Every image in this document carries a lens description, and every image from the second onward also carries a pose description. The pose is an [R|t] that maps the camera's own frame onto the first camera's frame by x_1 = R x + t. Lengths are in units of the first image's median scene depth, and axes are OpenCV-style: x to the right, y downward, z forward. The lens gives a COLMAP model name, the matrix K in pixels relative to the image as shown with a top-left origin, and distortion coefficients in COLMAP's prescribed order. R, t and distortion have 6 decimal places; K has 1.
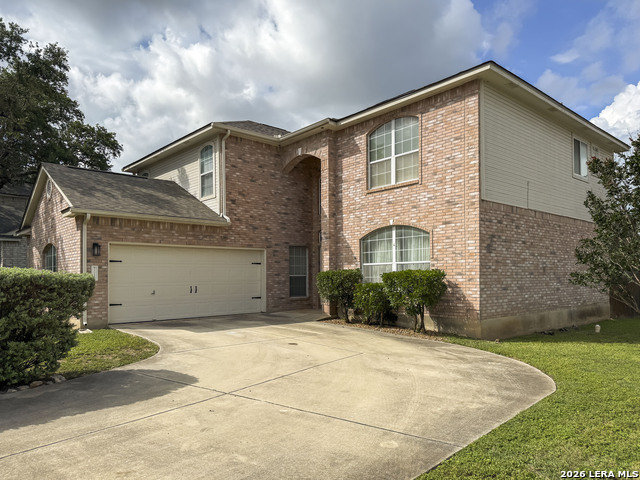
lens RADIAL K [[449.6, 0, 321.3], [0, 449.6, 244.7], [0, 0, 1]] dist [0.010375, 0.000489]
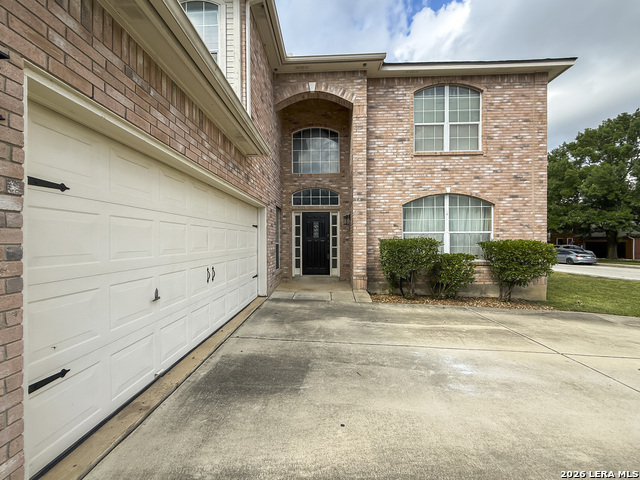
lens RADIAL K [[262.6, 0, 315.7], [0, 262.6, 235.2], [0, 0, 1]] dist [-0.010520, 0.000053]
pose [[0.694377, 0.022076, 0.719273, -0.442570], [-0.056343, 0.998129, 0.023757, 0.049779], [-0.717403, -0.057022, 0.694321, 0.800041]]
